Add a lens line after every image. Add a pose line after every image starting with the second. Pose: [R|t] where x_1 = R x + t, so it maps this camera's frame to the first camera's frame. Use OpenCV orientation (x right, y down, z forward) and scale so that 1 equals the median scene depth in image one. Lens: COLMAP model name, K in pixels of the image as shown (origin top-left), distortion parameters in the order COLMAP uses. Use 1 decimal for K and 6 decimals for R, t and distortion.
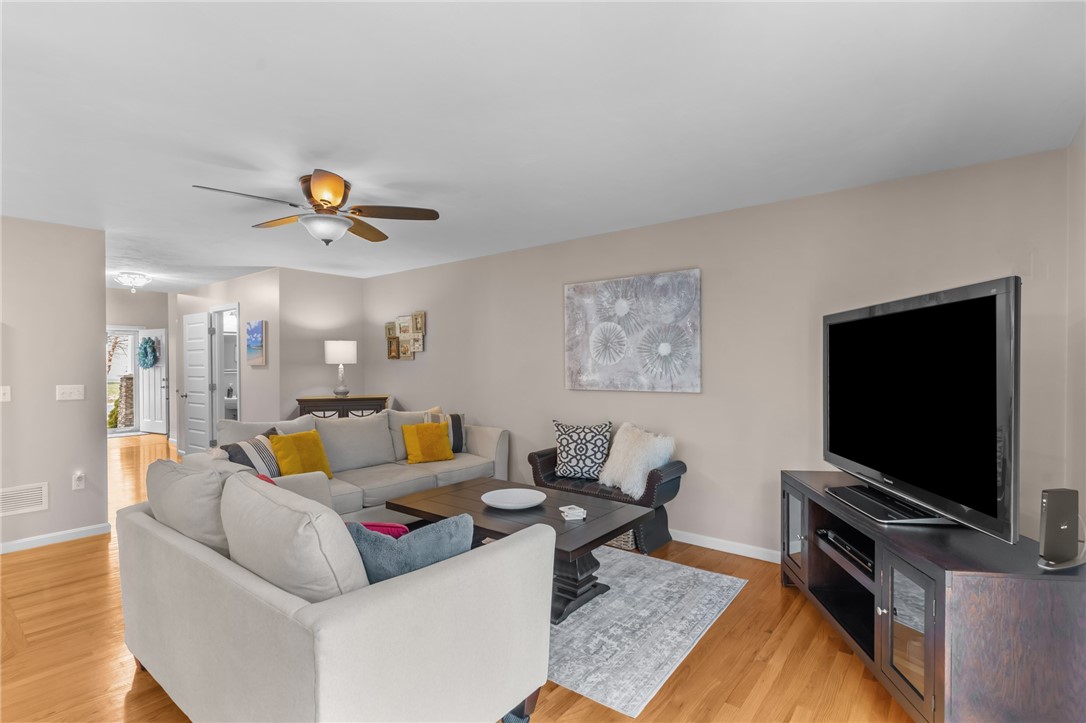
lens RADIAL K [[520.1, 0, 552.0], [0, 520.1, 368.9], [0, 0, 1]] dist [0.004533, 0.000135]
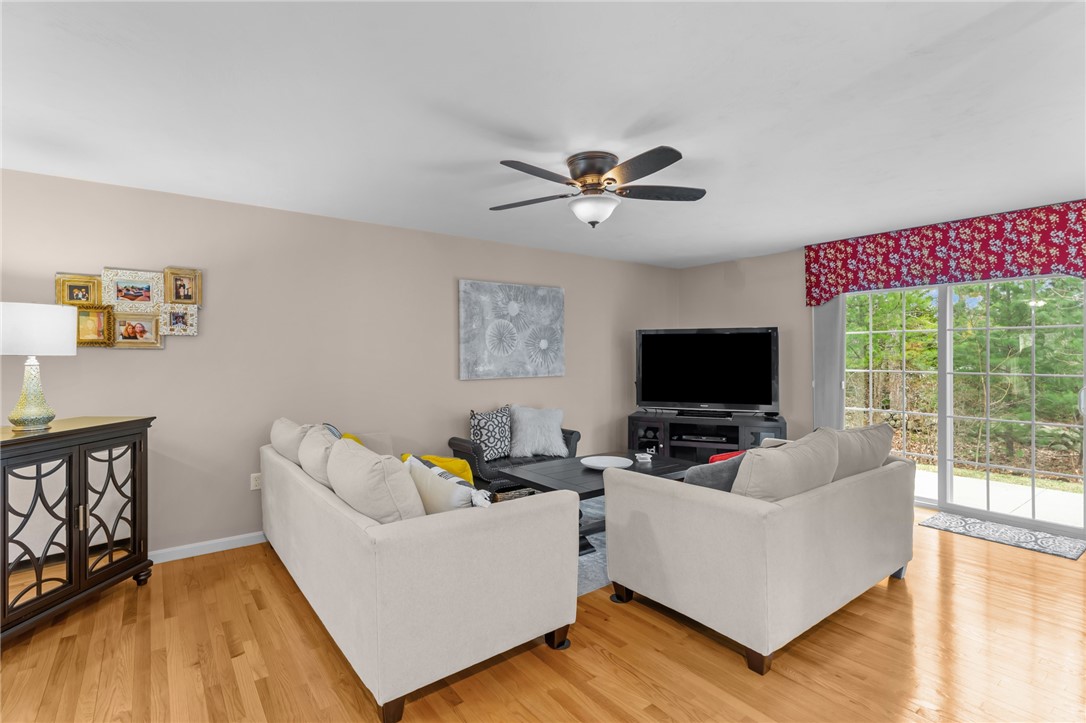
lens RADIAL K [[520.1, 0, 550.8], [0, 520.1, 356.7], [0, 0, 1]] dist [0.004533, 0.000135]
pose [[0.235836, 0.004708, 0.971782, -0.986528], [0.021112, 0.999727, -0.009967, 0.006642], [-0.971564, 0.022866, 0.235672, 0.621937]]
